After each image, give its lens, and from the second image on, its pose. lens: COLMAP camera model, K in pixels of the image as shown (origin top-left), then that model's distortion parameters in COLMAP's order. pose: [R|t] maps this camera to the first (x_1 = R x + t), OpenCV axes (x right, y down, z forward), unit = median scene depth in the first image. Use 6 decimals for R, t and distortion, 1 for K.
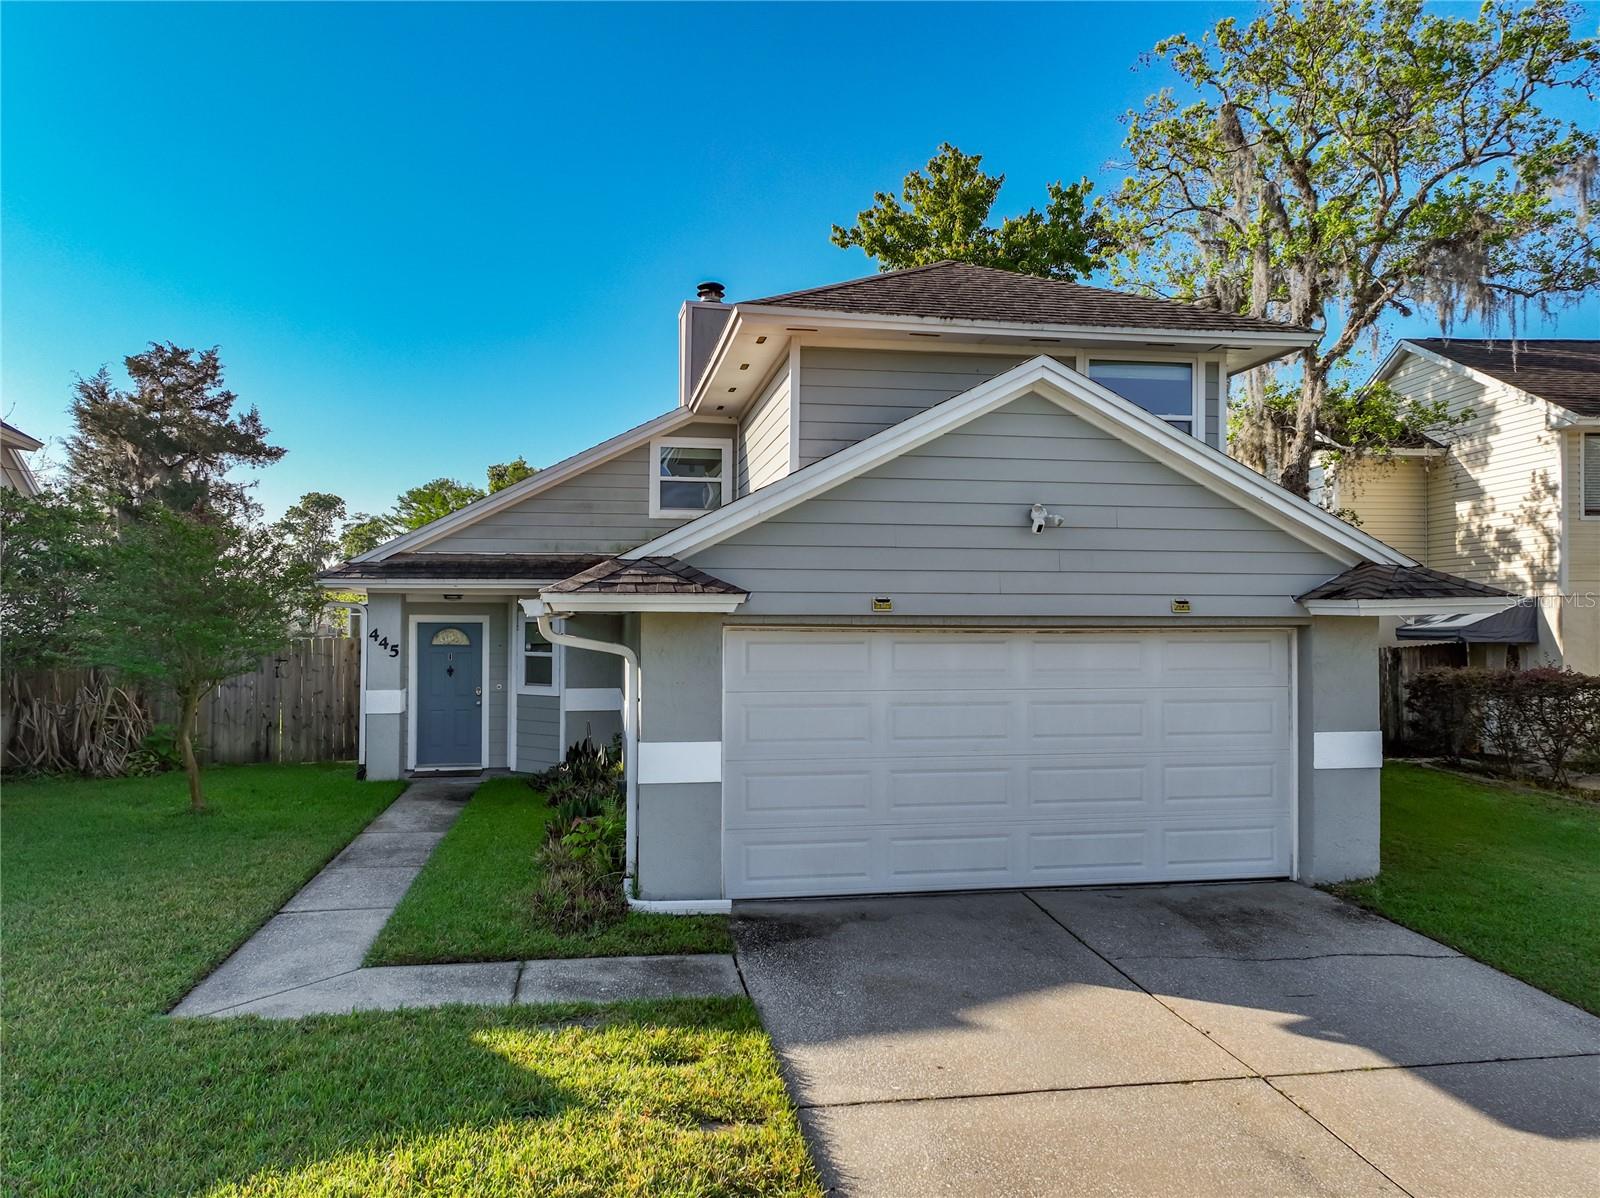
lens RADIAL K [[1144.0, 0, 791.8], [0, 1144.0, 608.1], [0, 0, 1]] dist [0.000444, 0.005420]
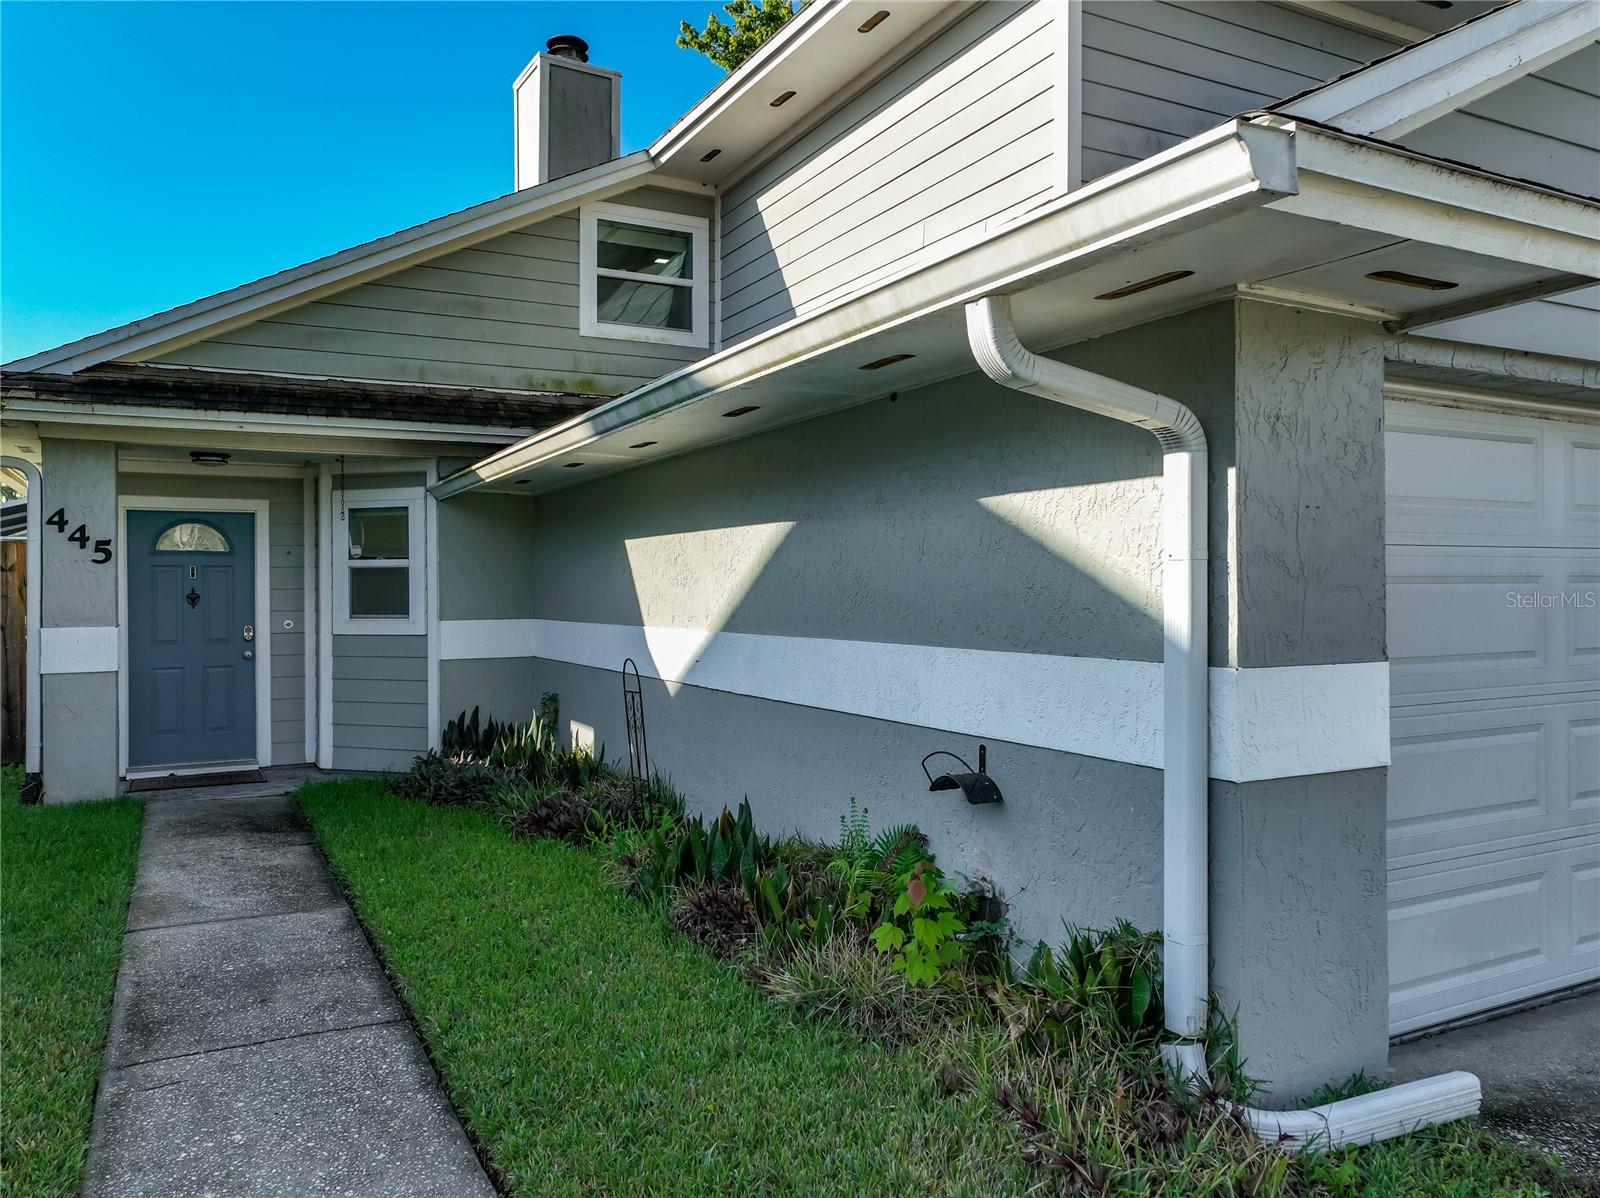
lens RADIAL K [[1144.0, 0, 809.7], [0, 1144.0, 593.9], [0, 0, 1]] dist [0.000444, 0.005420]
pose [[0.943233, -0.007527, 0.332046, -0.220246], [0.003006, 0.999896, 0.014129, 0.050942], [-0.332118, -0.012329, 0.943157, 0.407997]]
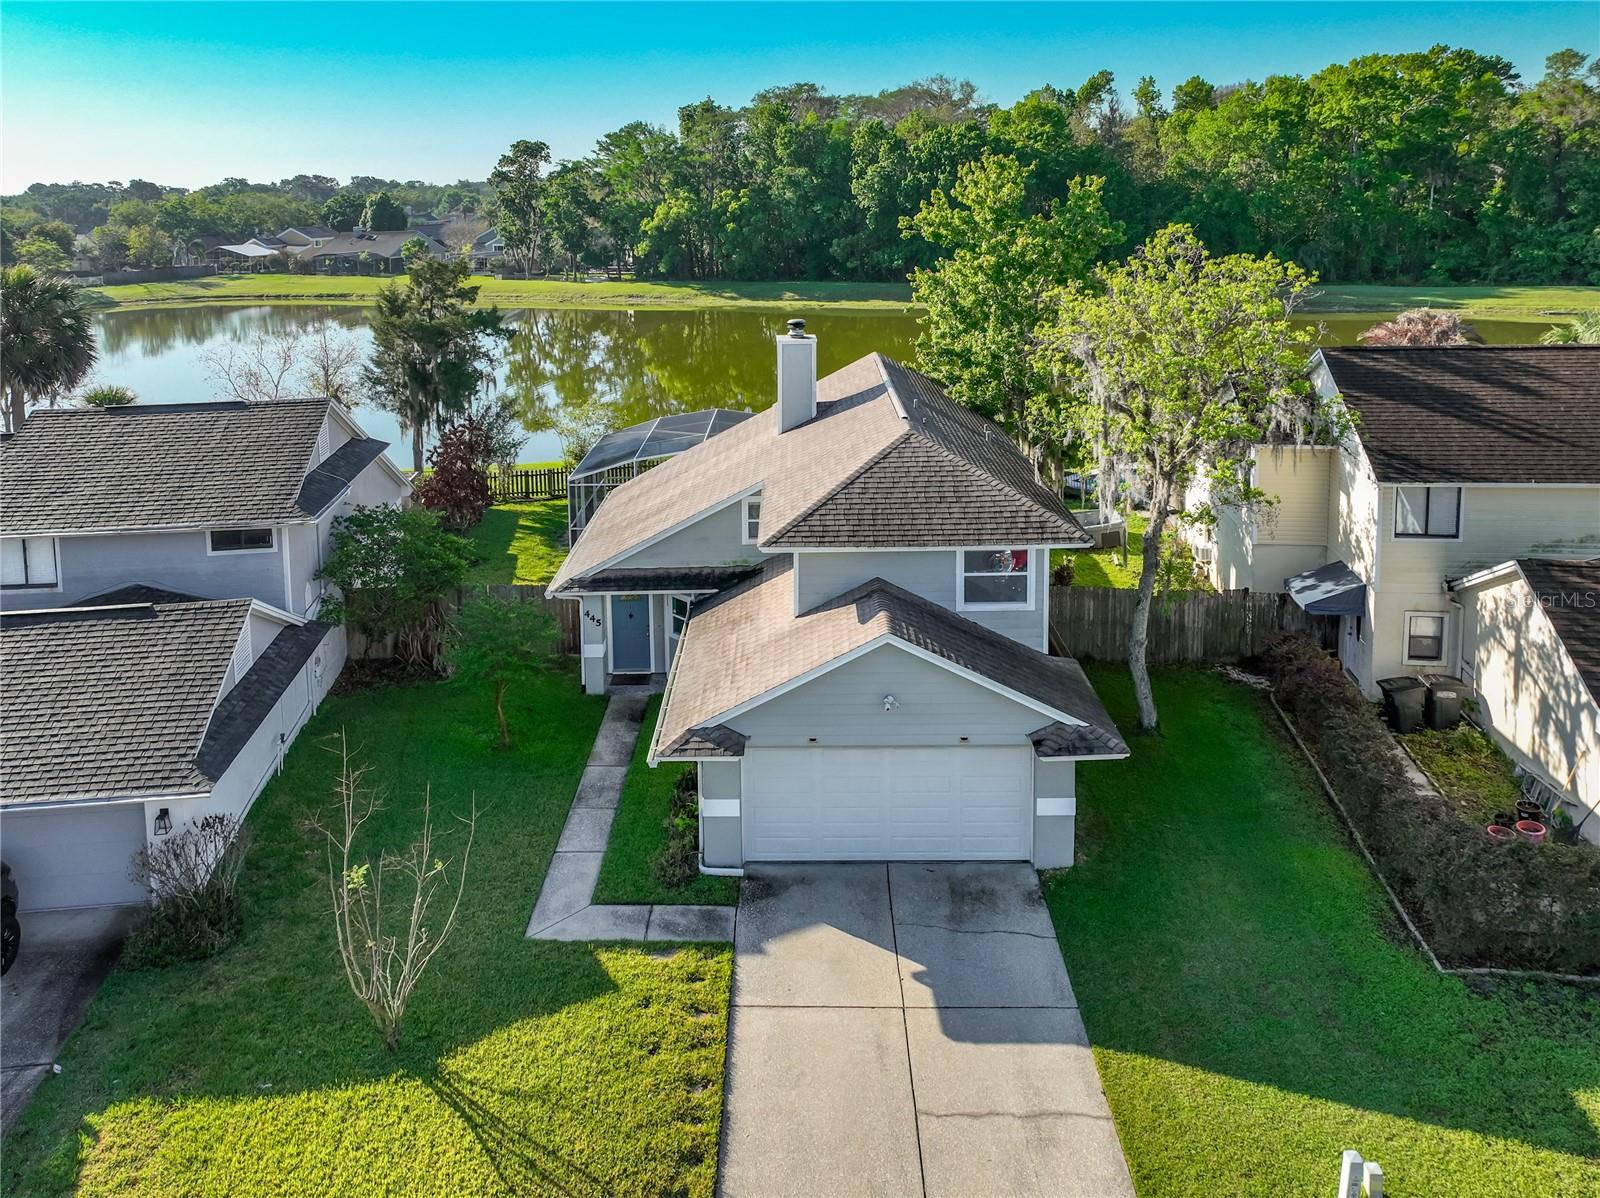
lens RADIAL K [[1144.0, 0, 751.1], [0, 1144.0, 398.3], [0, 0, 1]] dist [0.000444, 0.005420]
pose [[0.979435, 0.015746, -0.201144, 0.226742], [0.017023, 0.986946, 0.160148, -0.578748], [0.201040, -0.160279, 0.966382, -0.585586]]
